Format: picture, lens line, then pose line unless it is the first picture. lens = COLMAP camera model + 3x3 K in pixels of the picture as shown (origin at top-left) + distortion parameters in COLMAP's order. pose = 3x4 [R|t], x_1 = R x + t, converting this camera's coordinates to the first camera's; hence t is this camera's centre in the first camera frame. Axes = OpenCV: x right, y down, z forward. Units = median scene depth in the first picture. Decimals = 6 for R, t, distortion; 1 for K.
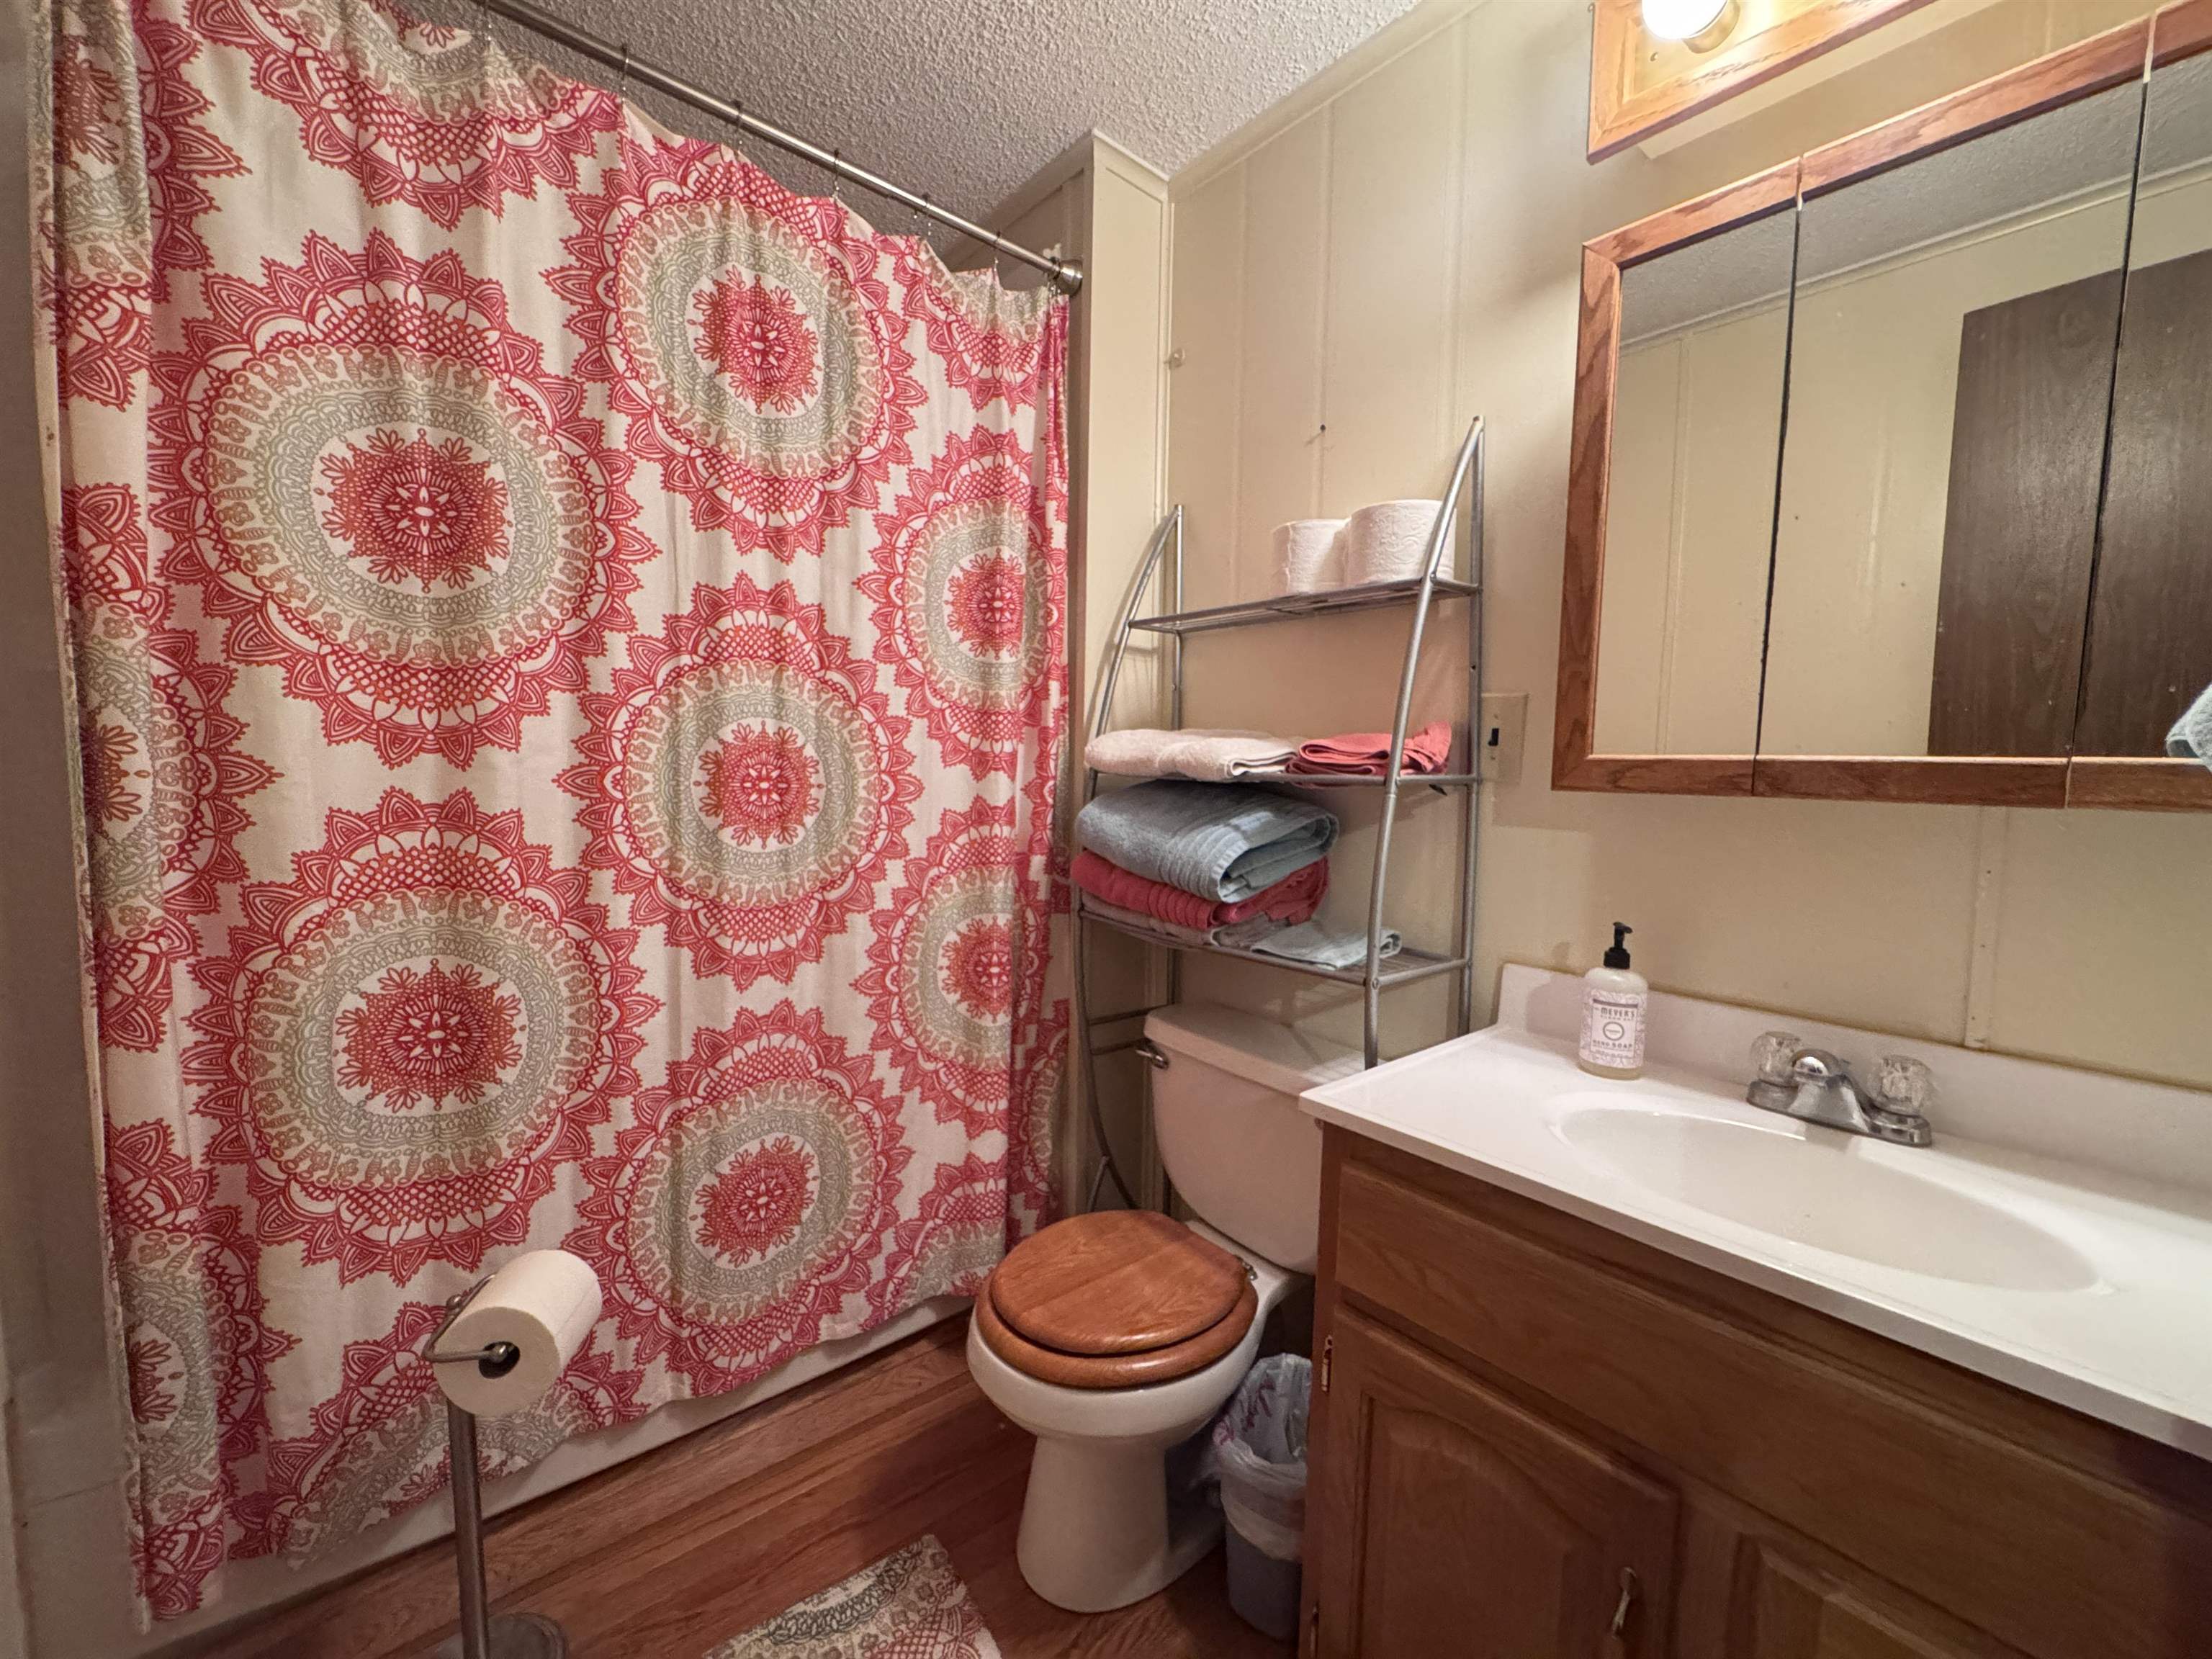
lens RADIAL K [[880.3, 0, 1106.0], [0, 880.3, 829.5], [0, 0, 1]] dist [0.000303, 0.000062]
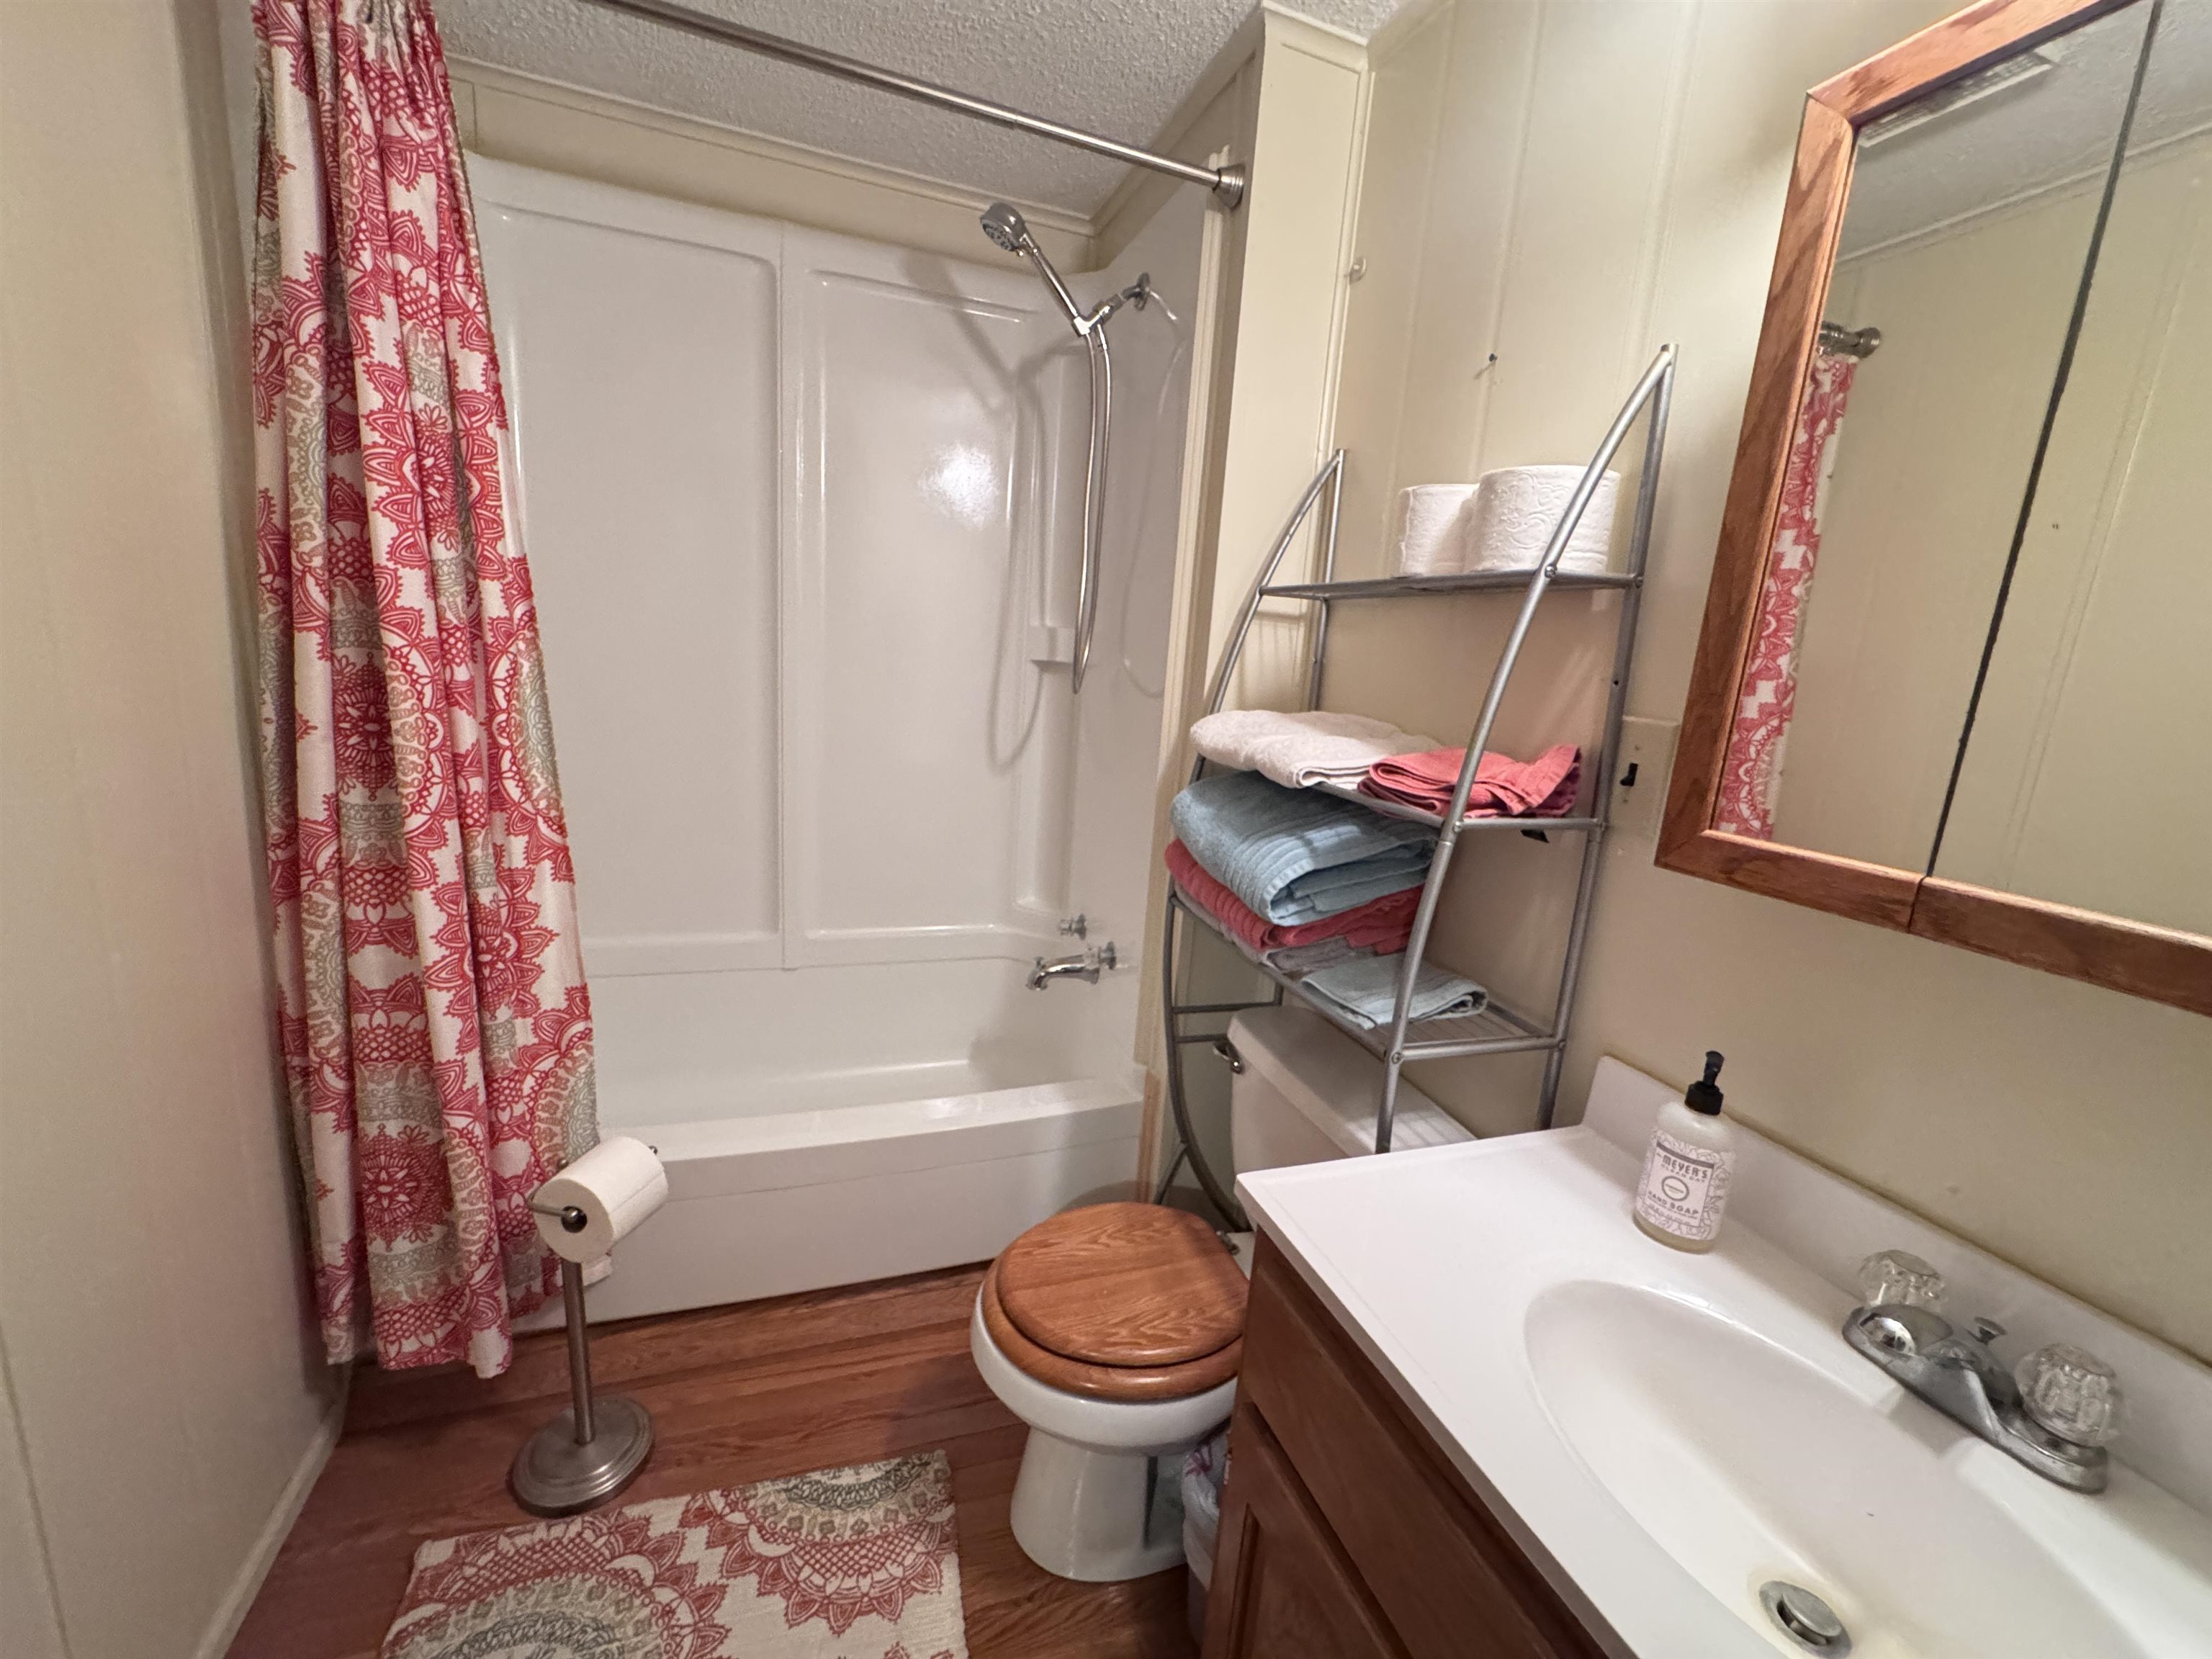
lens RADIAL K [[882.0, 0, 1106.0], [0, 882.0, 829.5], [0, 0, 1]] dist [0.001451, -0.000042]
pose [[0.937644, 0.116041, -0.327657, 0.270873], [-0.082292, 0.989939, 0.115100, -0.110420], [0.337716, -0.080959, 0.937760, 0.106013]]
